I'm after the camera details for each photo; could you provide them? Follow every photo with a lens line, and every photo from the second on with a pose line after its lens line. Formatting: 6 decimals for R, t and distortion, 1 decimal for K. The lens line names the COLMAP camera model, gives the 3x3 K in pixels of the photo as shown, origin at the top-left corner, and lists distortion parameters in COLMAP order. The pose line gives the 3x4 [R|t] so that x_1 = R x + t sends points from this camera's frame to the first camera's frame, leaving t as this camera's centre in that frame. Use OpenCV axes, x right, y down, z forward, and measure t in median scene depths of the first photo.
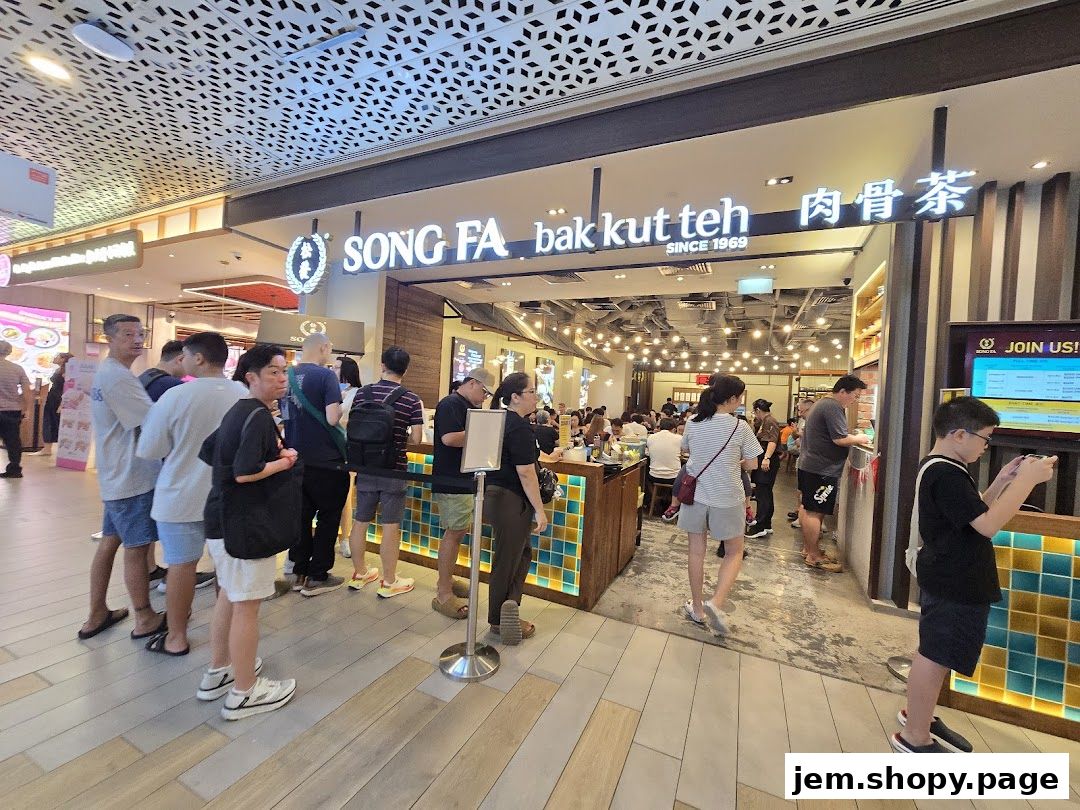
lens RADIAL K [[439.2, 0, 535.2], [0, 439.2, 399.9], [0, 0, 1]] dist [-0.006310, -0.001530]
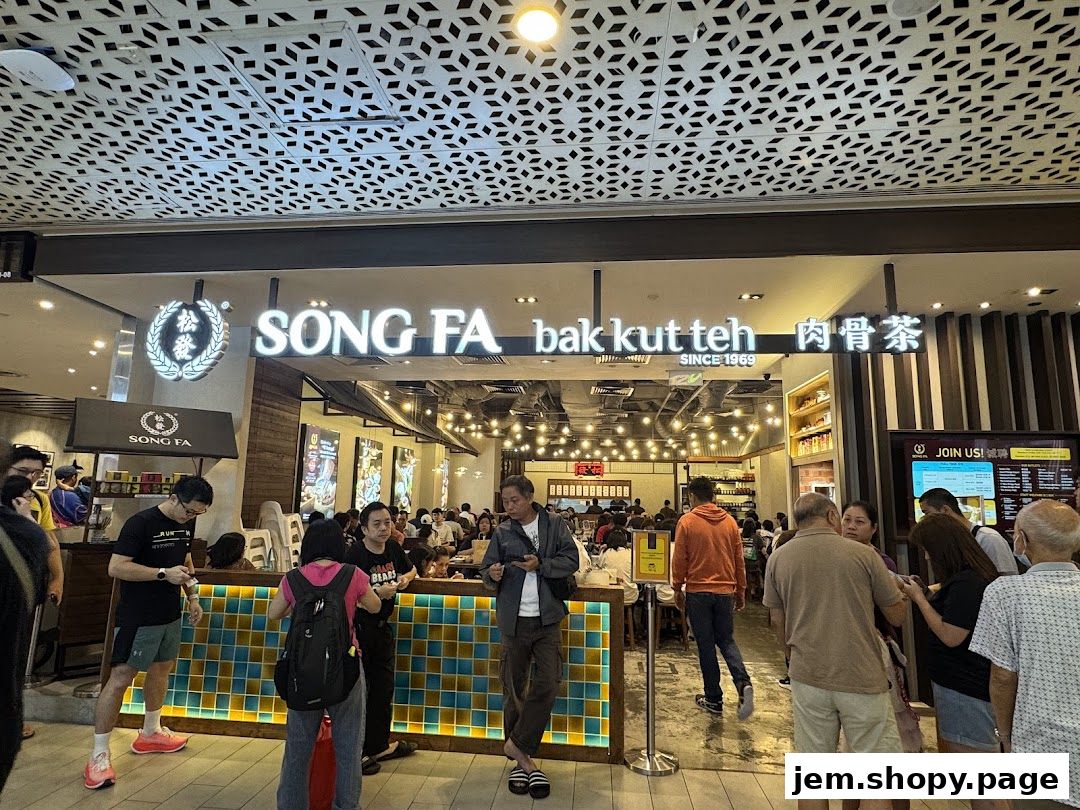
lens RADIAL K [[568.3, 0, 545.2], [0, 568.3, 407.8], [0, 0, 1]] dist [-0.018892, 0.001525]
pose [[0.942496, 0.012374, 0.333988, -0.384603], [0.038407, 0.988684, -0.145013, -0.052447], [-0.332003, 0.149501, 0.931356, -0.083991]]
